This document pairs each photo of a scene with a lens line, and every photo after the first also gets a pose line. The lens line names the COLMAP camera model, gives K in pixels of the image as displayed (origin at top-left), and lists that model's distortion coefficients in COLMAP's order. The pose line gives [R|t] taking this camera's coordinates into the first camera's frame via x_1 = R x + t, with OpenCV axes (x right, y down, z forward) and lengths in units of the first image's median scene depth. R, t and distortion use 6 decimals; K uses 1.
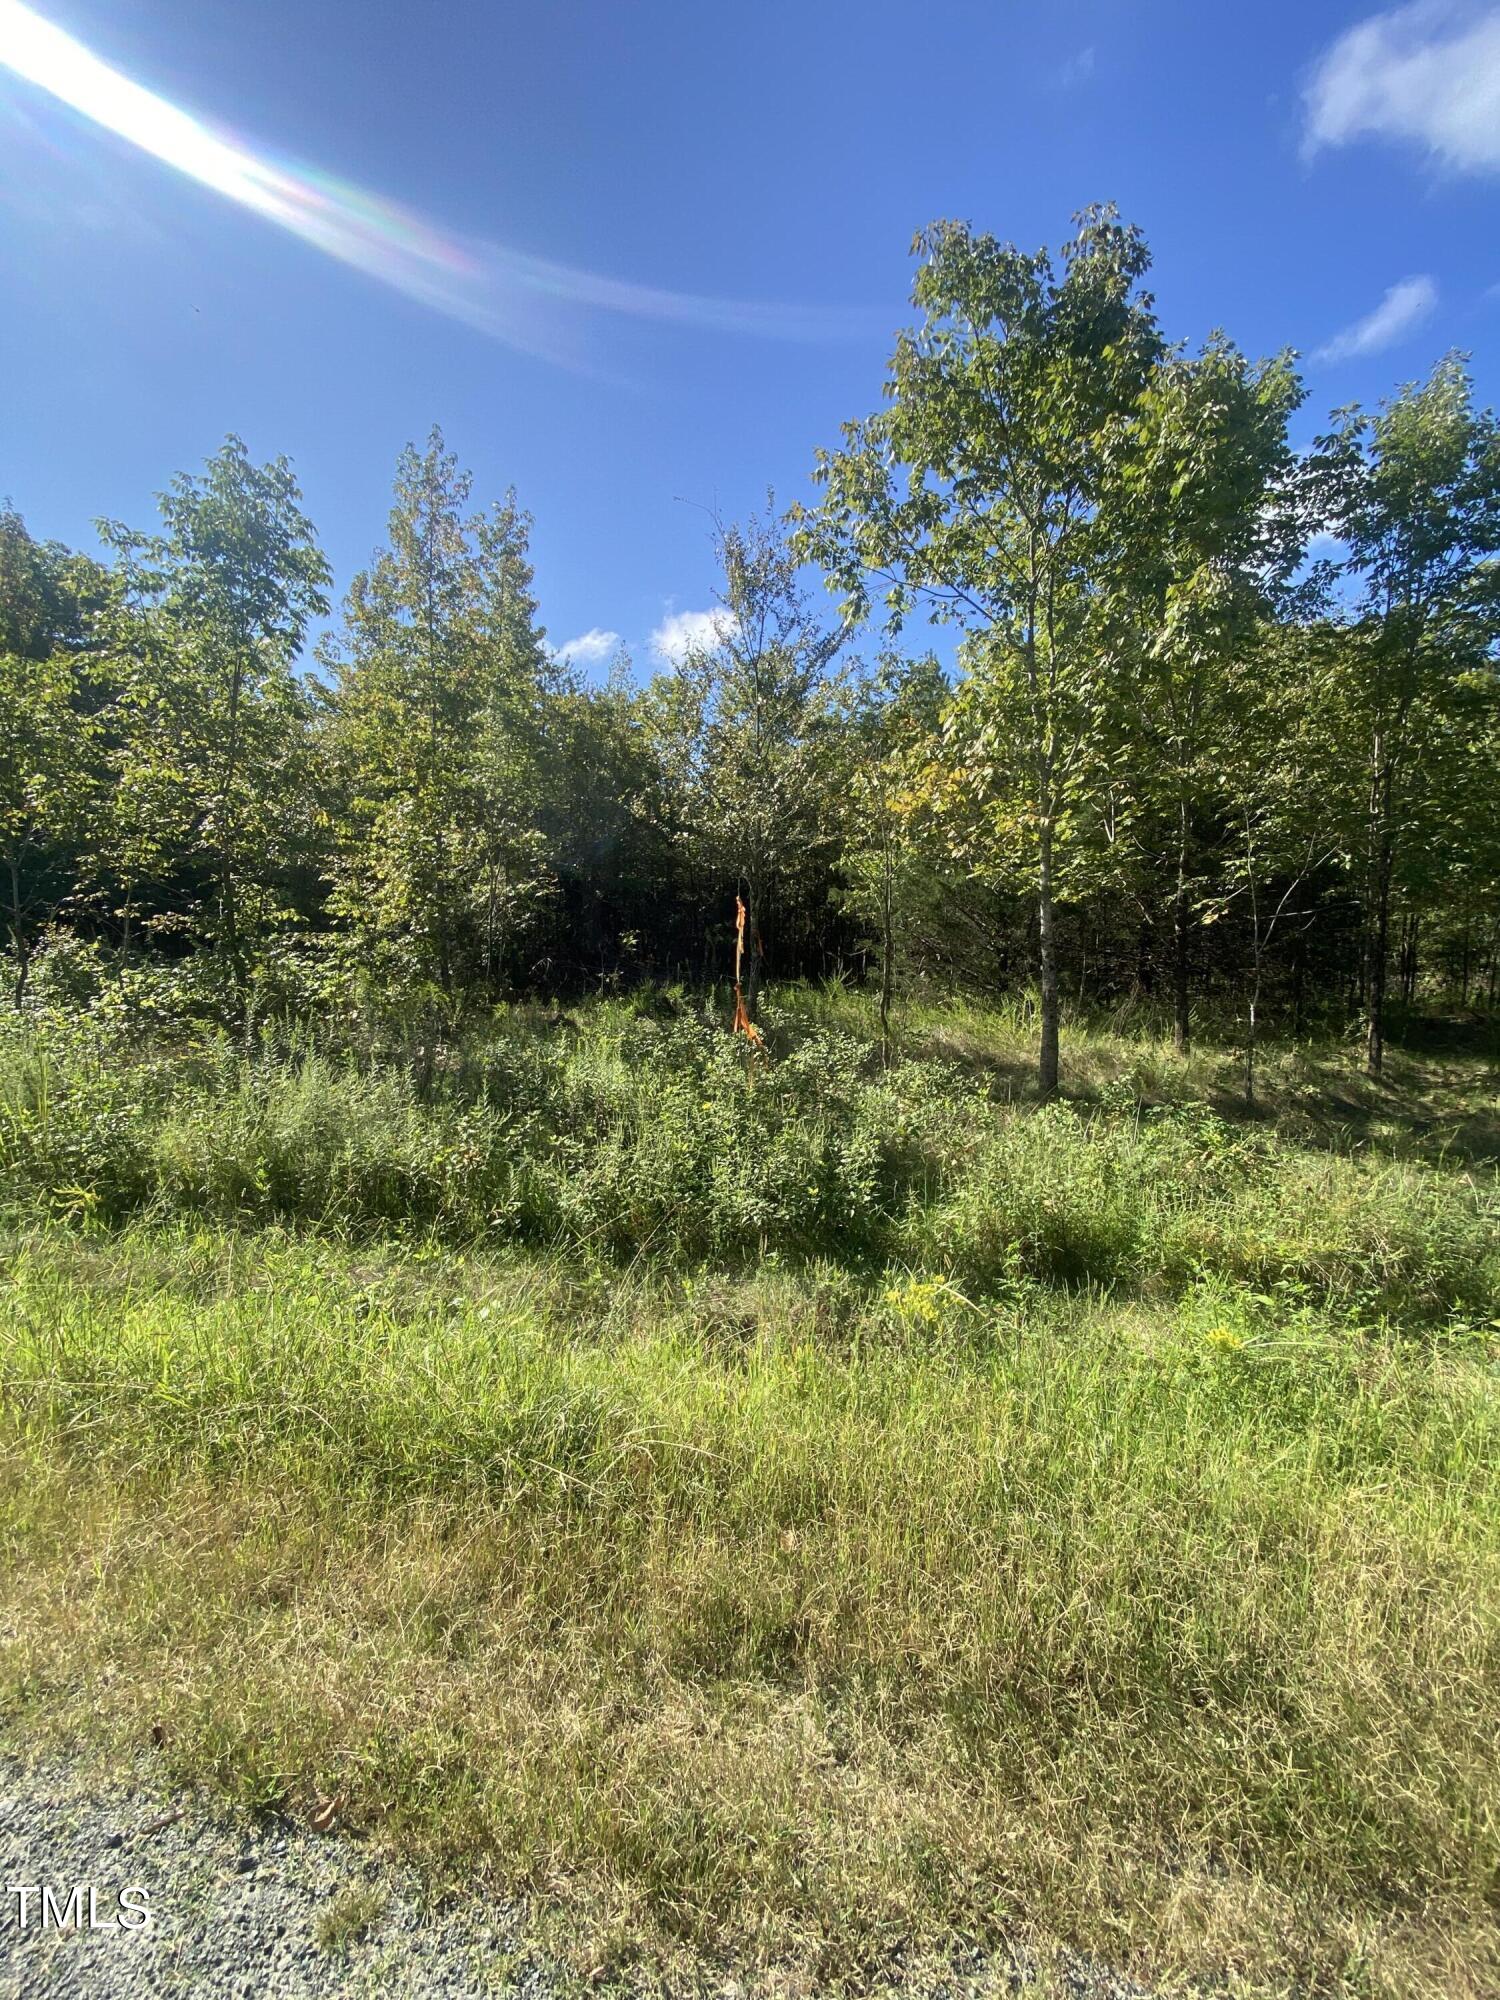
lens RADIAL K [[808.0, 0, 737.6], [0, 808.0, 989.7], [0, 0, 1]] dist [0.086150, -0.040074]
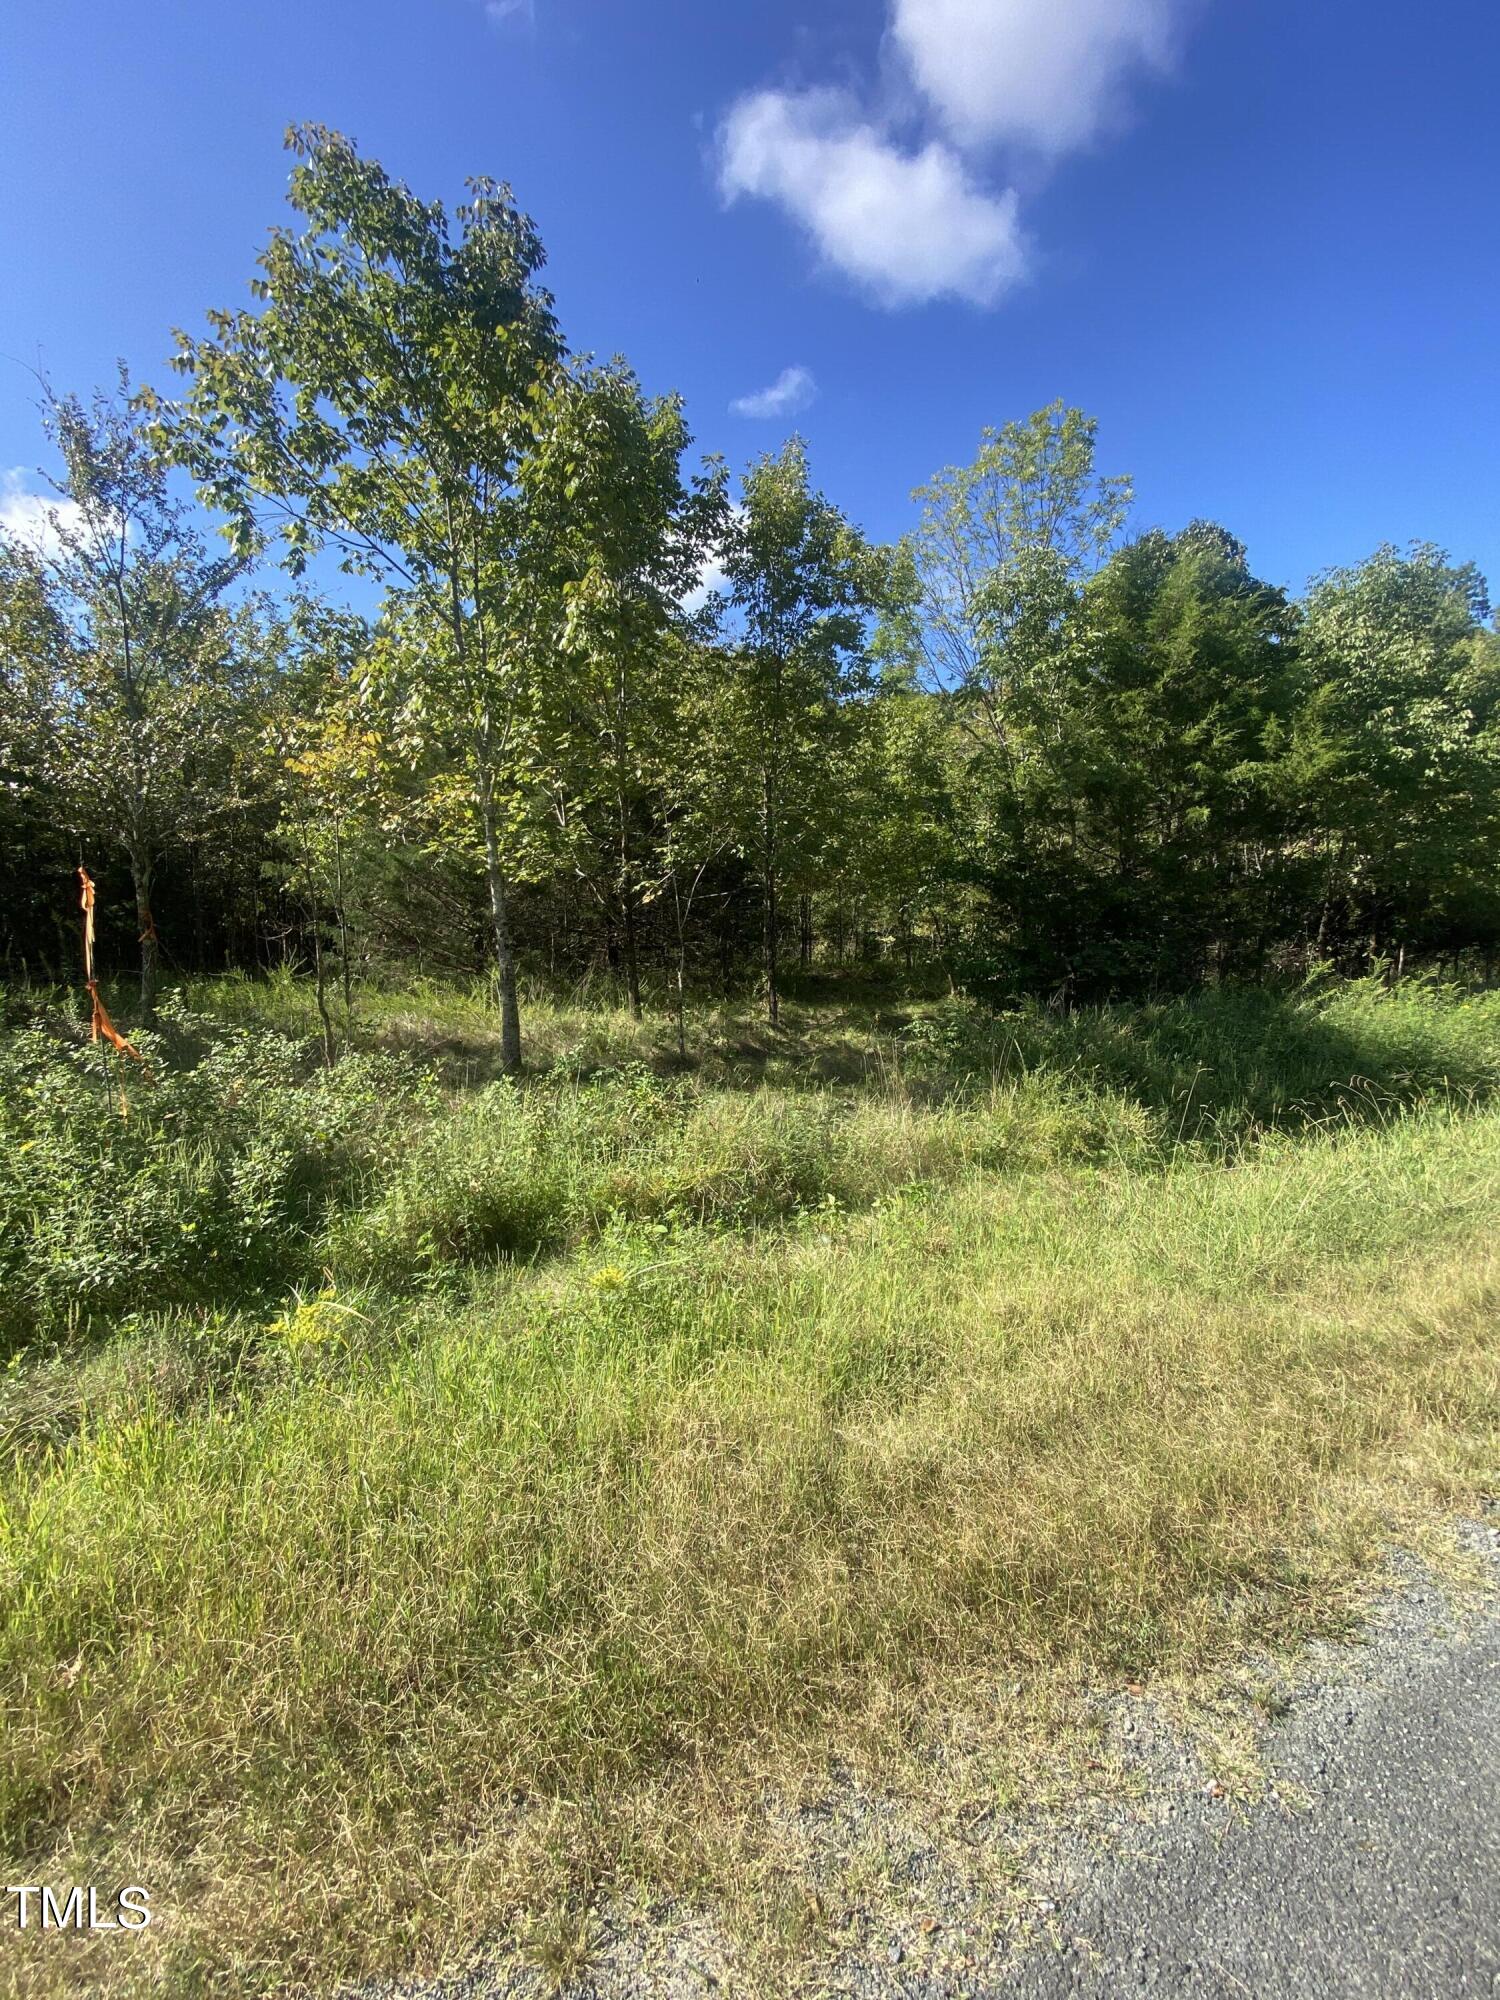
lens RADIAL K [[808.0, 0, 737.6], [0, 808.0, 989.7], [0, 0, 1]] dist [0.086150, -0.040074]
pose [[0.860807, -0.067919, 0.504380, 0.115598], [0.056091, 0.997679, 0.038617, 0.002965], [-0.505832, -0.004951, 0.862618, -0.012392]]
